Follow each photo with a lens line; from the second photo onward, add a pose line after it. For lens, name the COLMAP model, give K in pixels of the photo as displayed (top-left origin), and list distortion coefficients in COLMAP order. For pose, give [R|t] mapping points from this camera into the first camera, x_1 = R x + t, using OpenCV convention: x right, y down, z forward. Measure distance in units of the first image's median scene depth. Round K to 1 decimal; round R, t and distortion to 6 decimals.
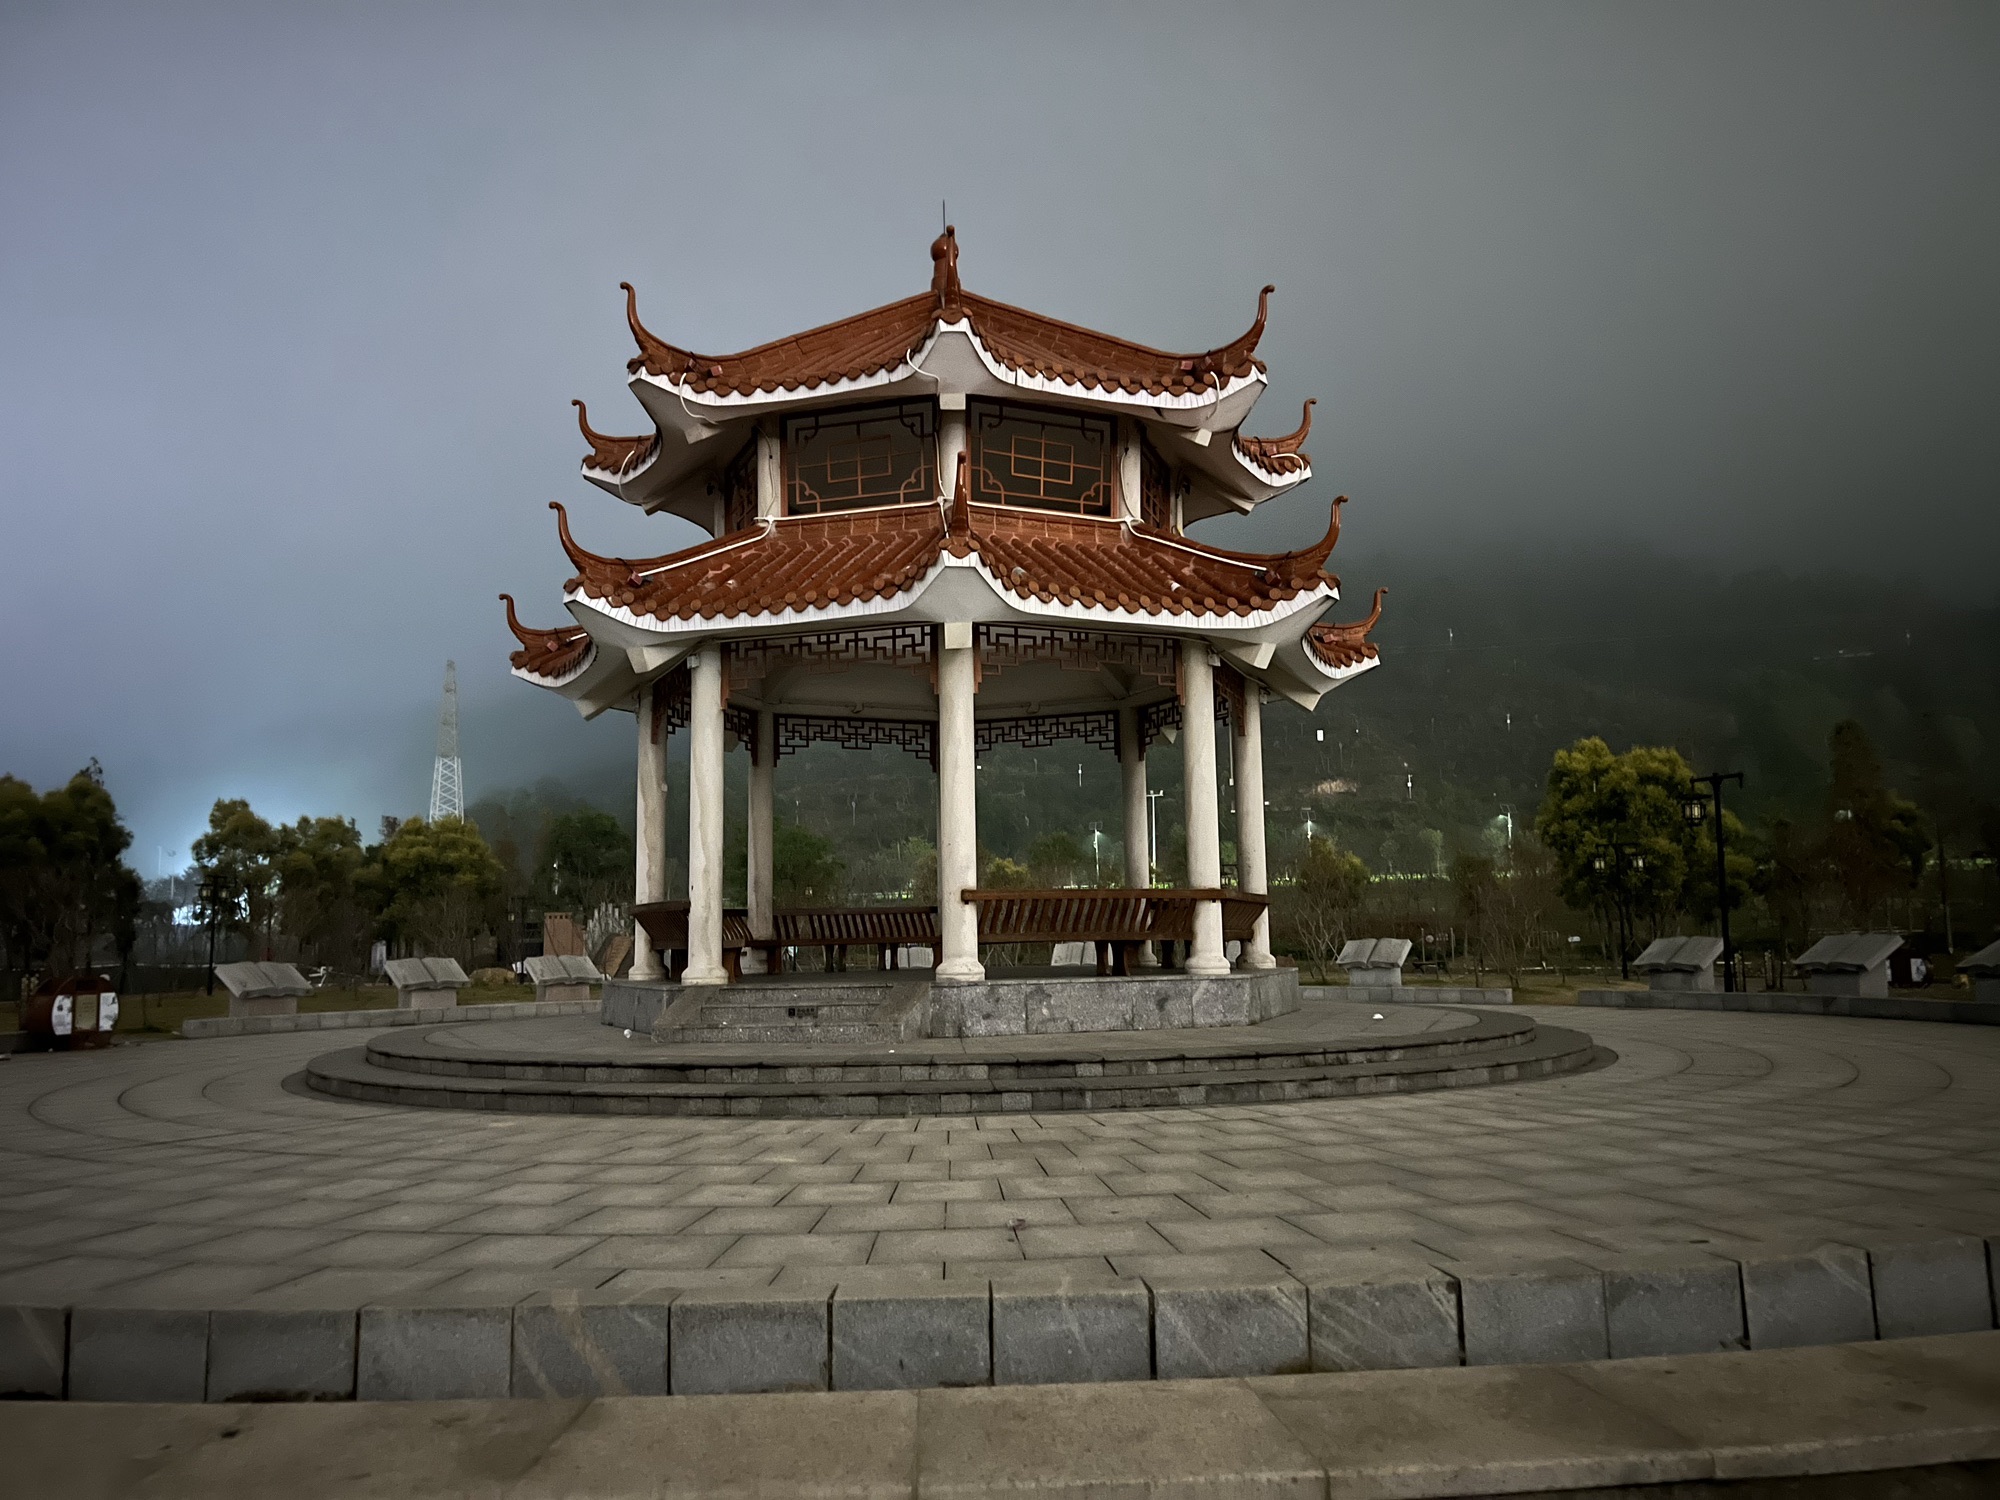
lens RADIAL K [[1490.4, 0, 1000.0], [0, 1490.4, 750.0], [0, 0, 1]] dist [0.109056, -0.134062]
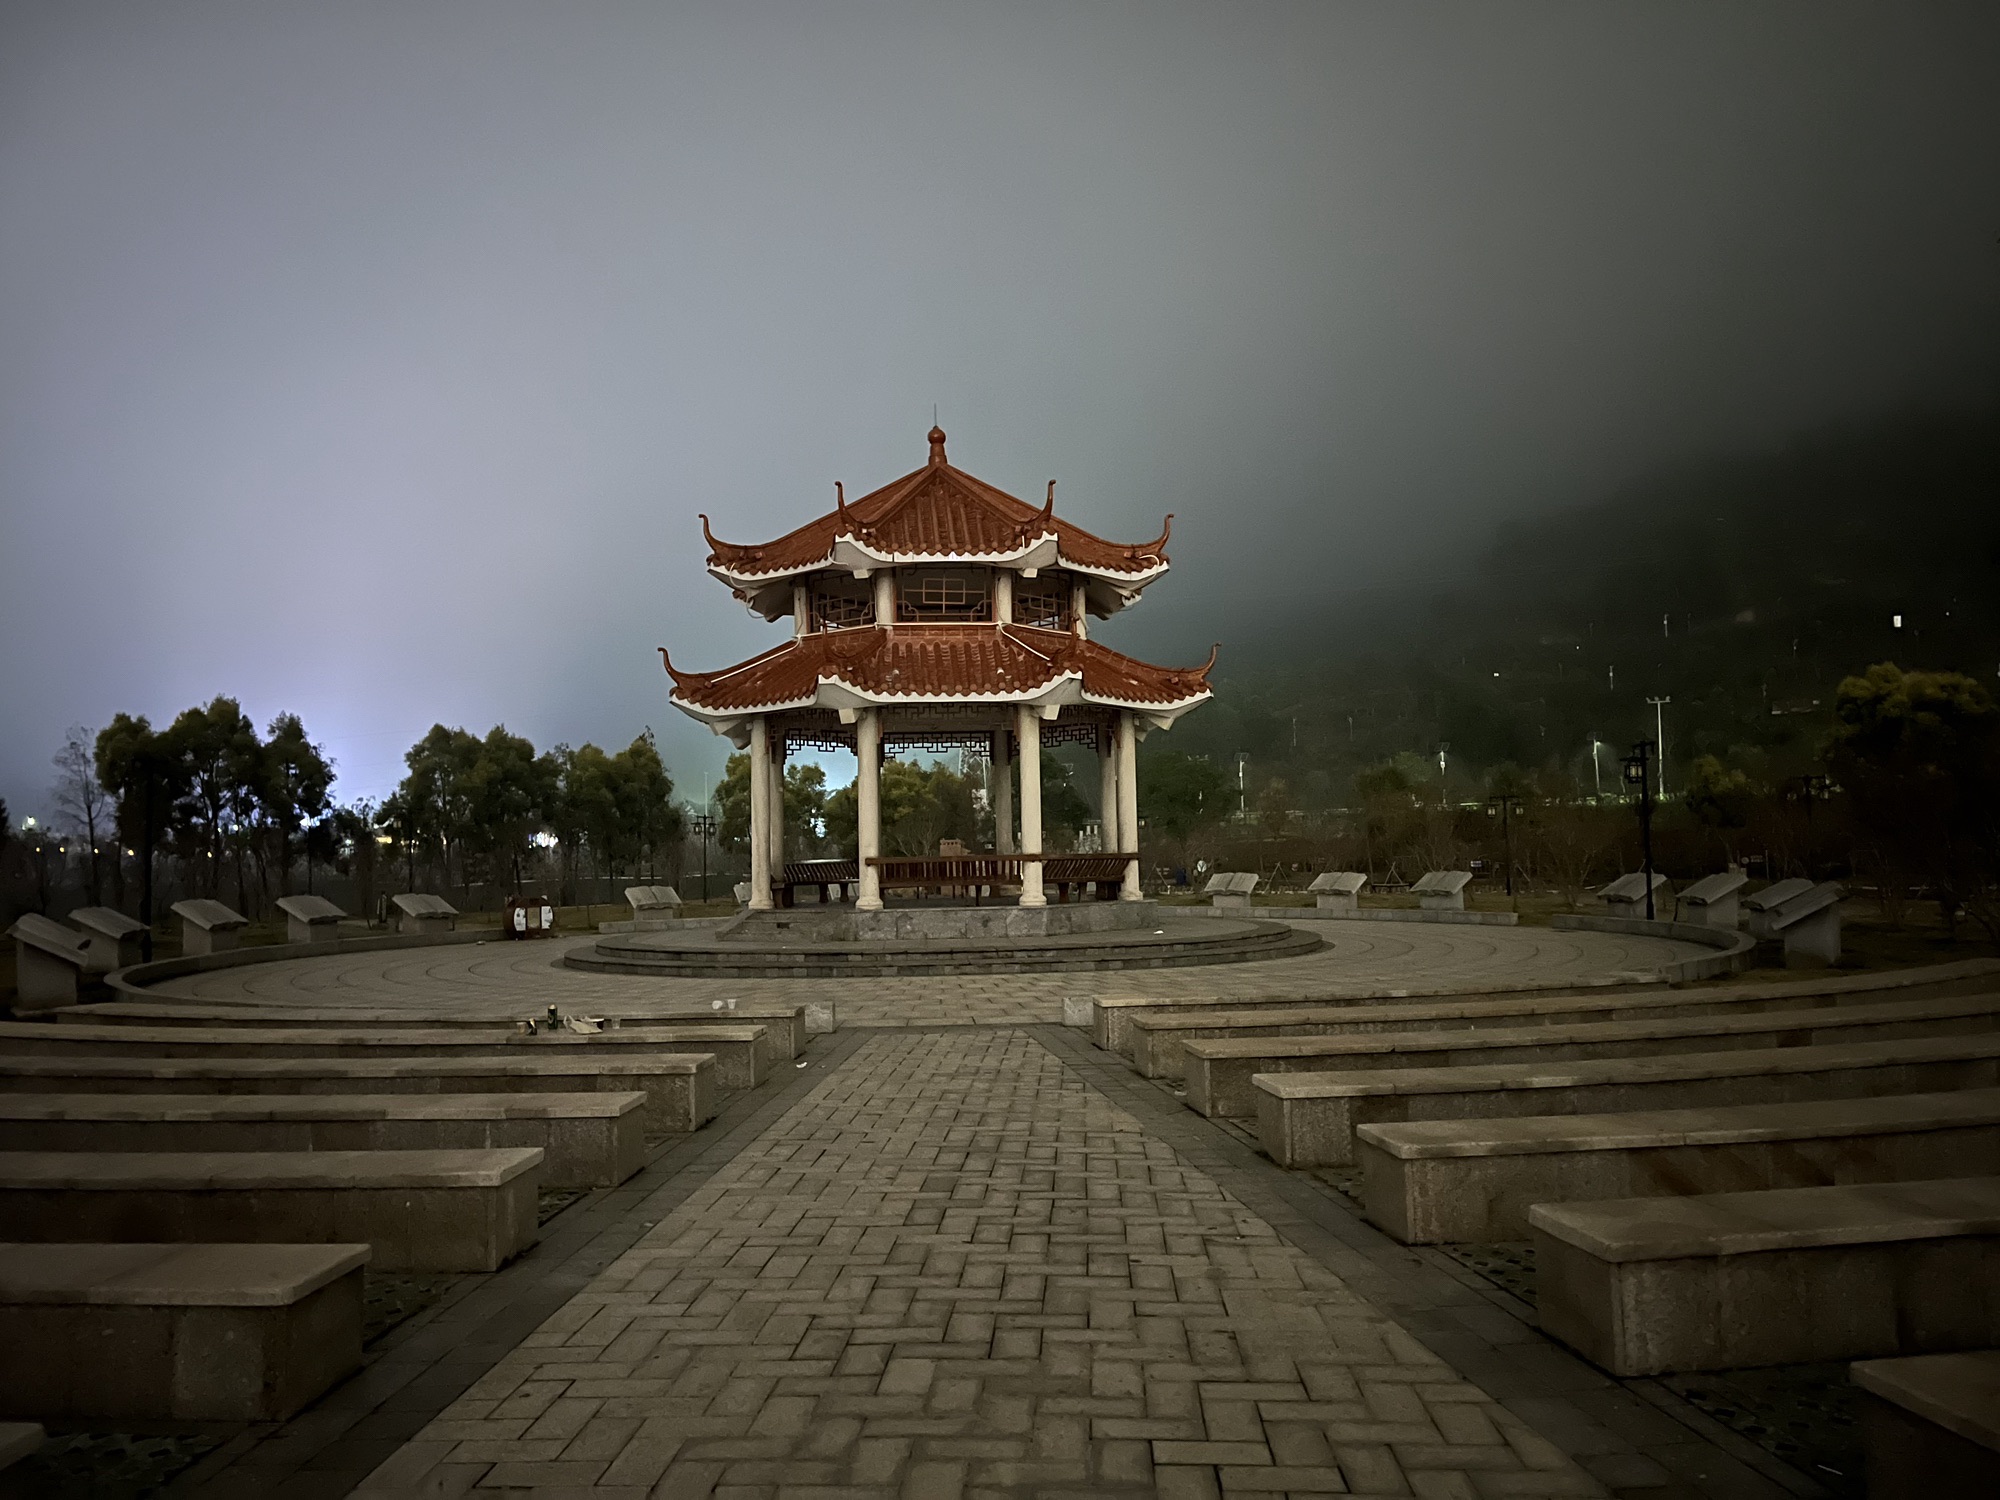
lens RADIAL K [[1490.4, 0, 1000.0], [0, 1490.4, 750.0], [0, 0, 1]] dist [0.109056, -0.134062]
pose [[0.933777, -0.028021, -0.356756, 0.650265], [0.049337, 0.997490, 0.050789, -0.099283], [0.354437, -0.065027, 0.932816, -0.498178]]
